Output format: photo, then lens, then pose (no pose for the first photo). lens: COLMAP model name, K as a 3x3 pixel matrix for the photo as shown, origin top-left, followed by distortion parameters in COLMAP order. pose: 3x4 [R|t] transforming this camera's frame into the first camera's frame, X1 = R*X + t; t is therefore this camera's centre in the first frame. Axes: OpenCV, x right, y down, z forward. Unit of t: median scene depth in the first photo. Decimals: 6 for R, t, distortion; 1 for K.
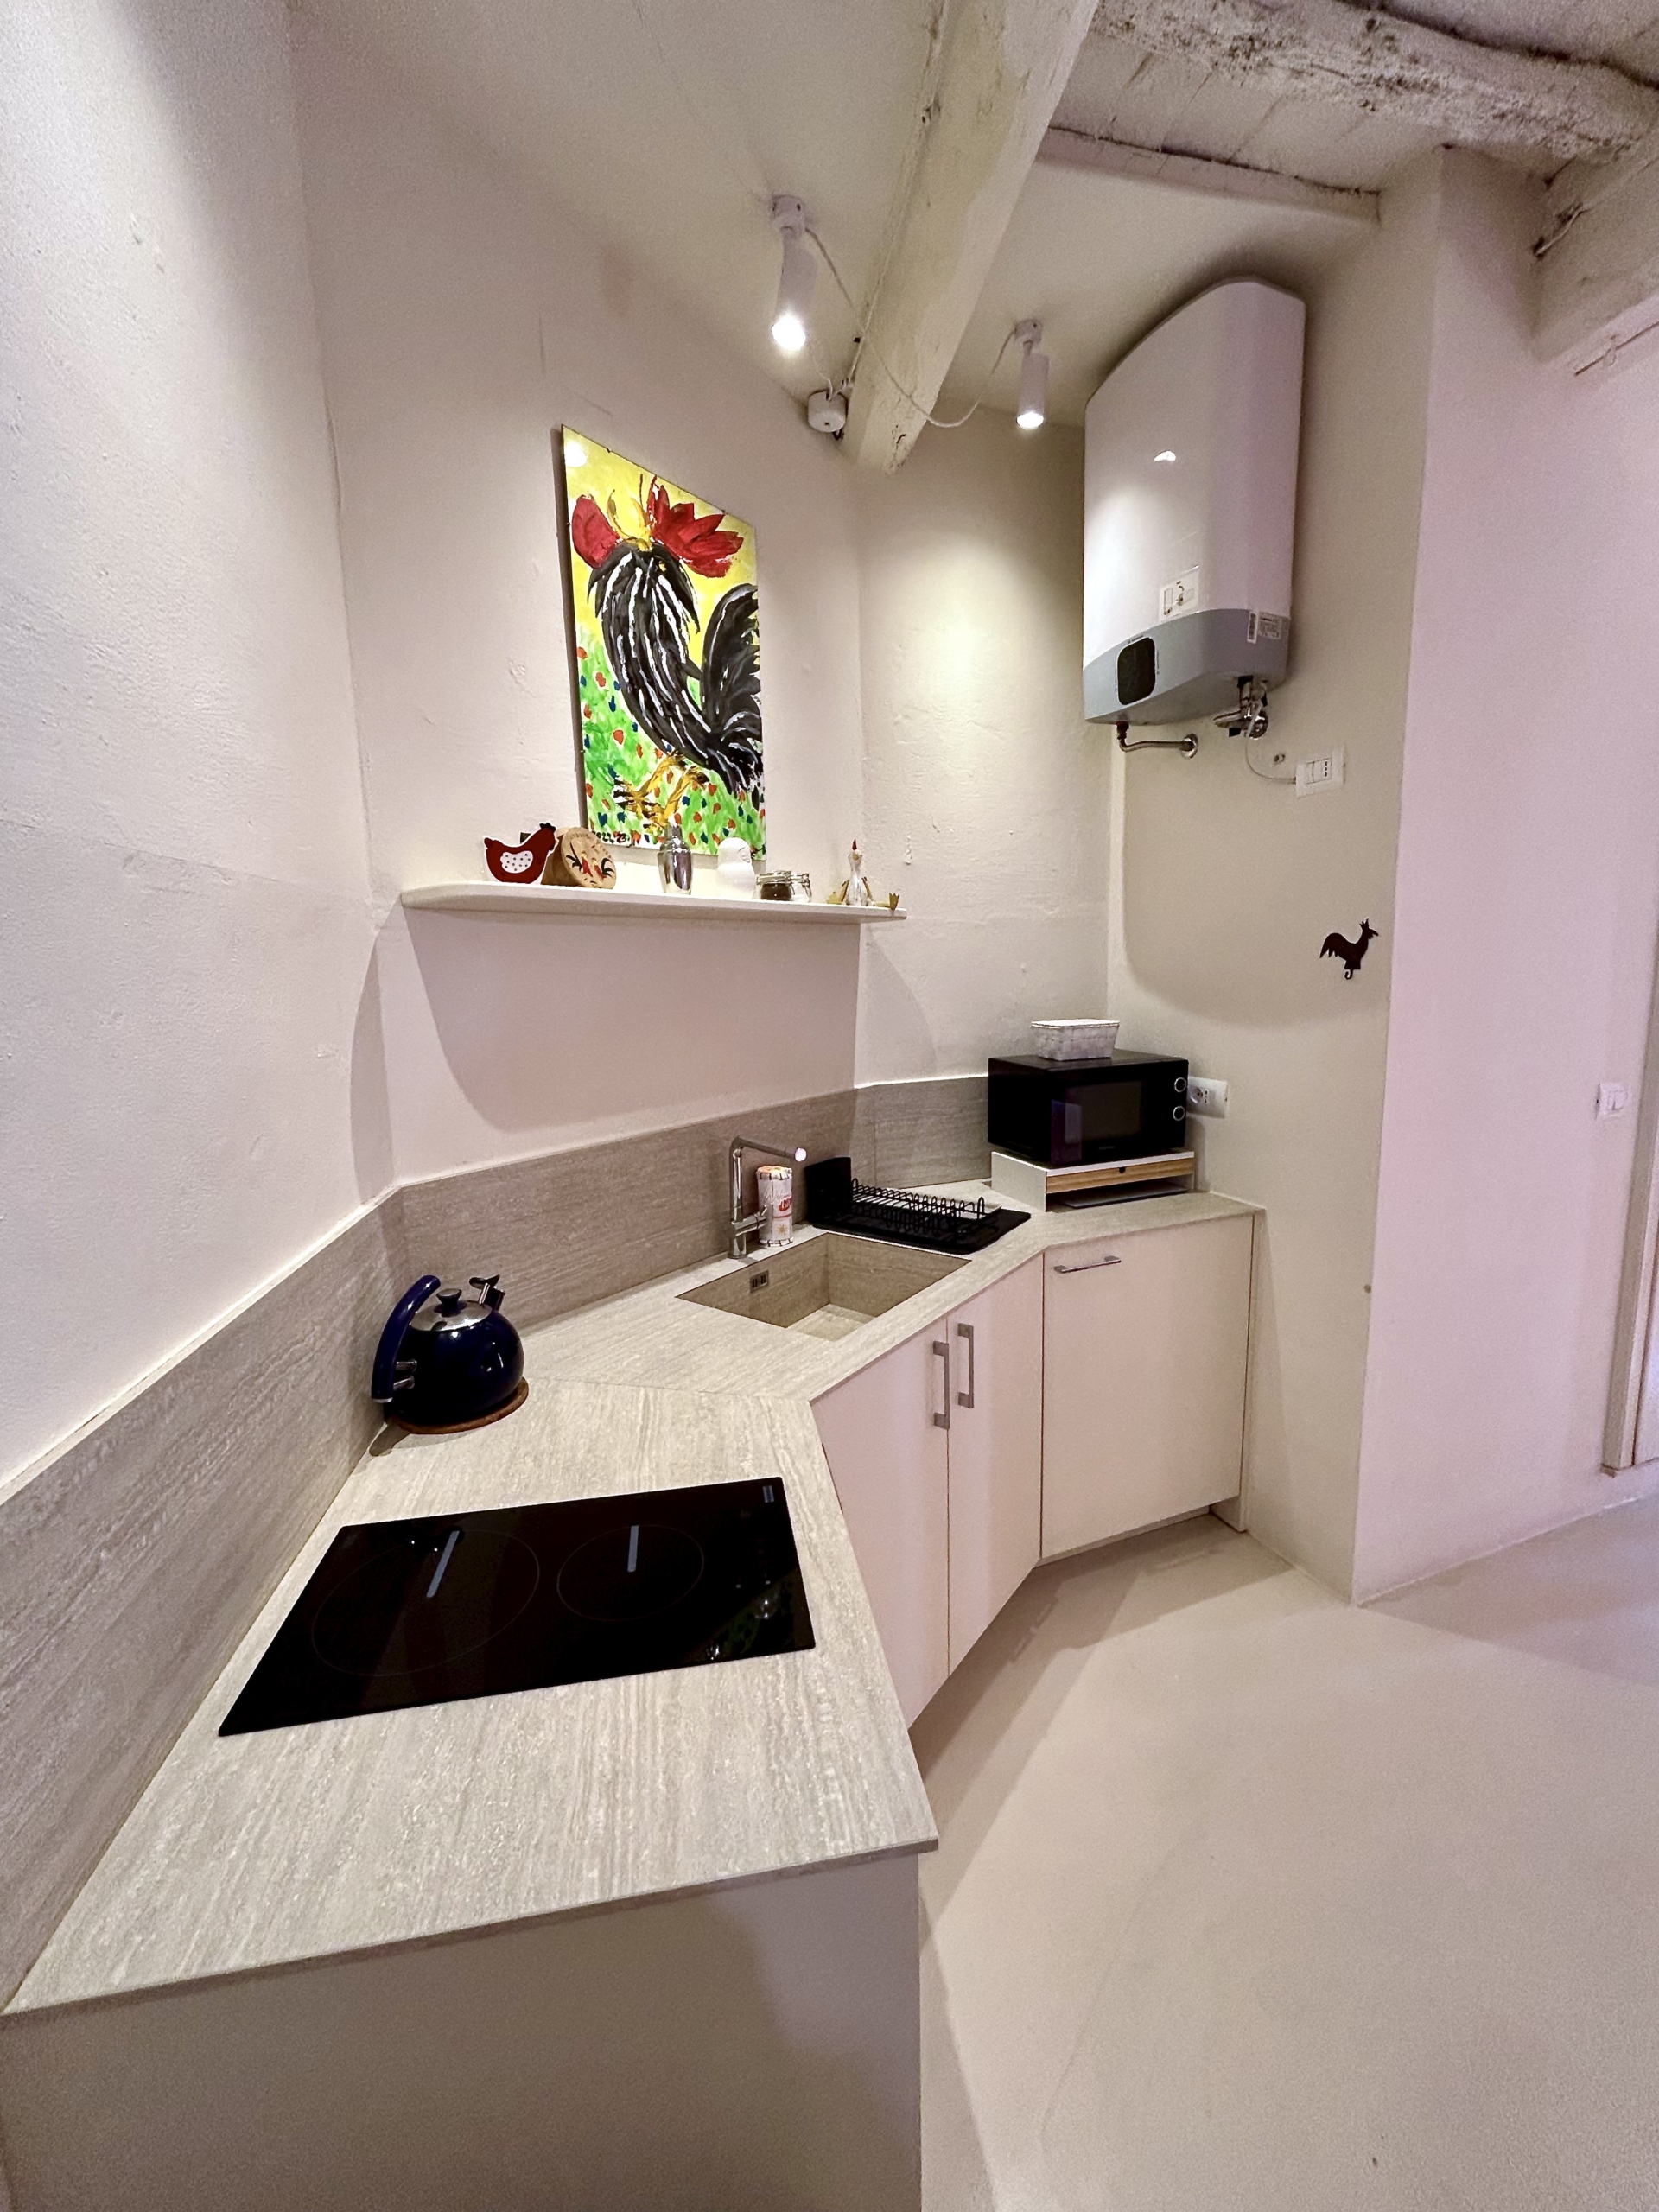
lens RADIAL K [[898.3, 0, 825.7], [0, 898.3, 1099.5], [0, 0, 1]] dist [-0.000354, -0.000416]
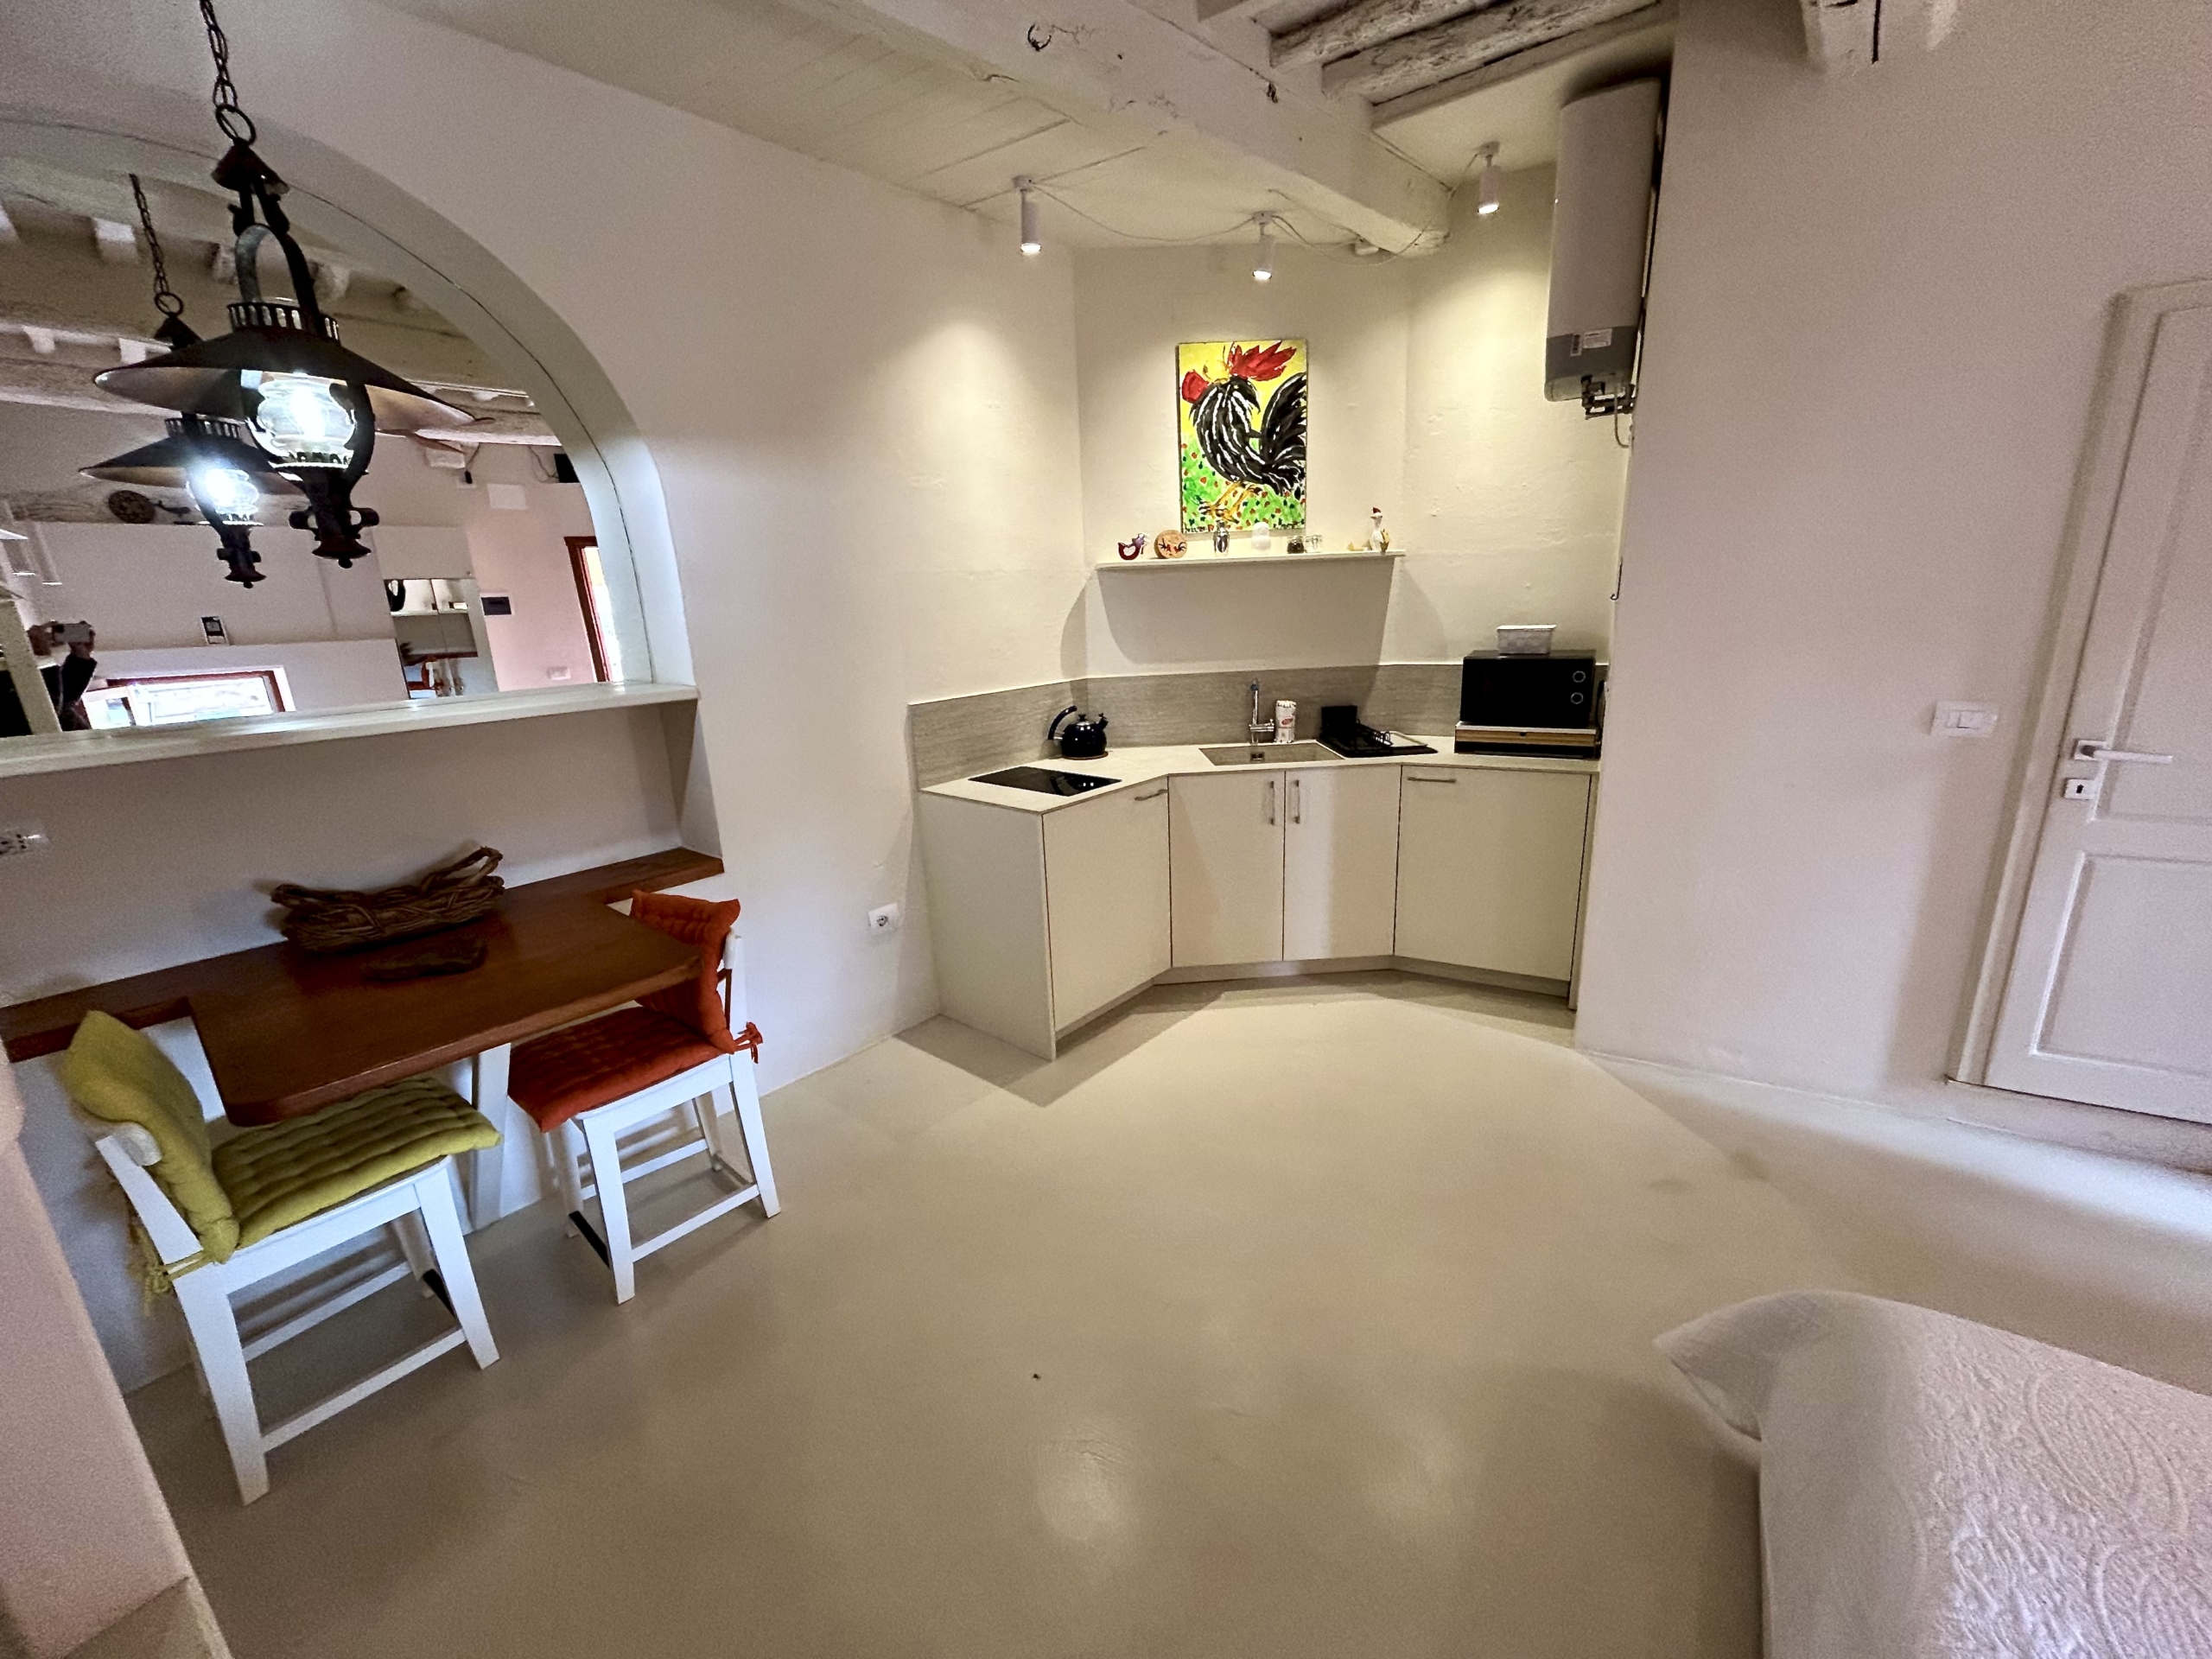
lens RADIAL K [[898.3, 0, 1106.0], [0, 898.3, 829.5], [0, 0, 1]] dist [-0.000354, -0.000416]
pose [[0.637876, 0.200934, -0.743465, 1.282434], [-0.090735, 0.978249, 0.186539, 0.027186], [0.764776, -0.051530, 0.642233, -0.547292]]
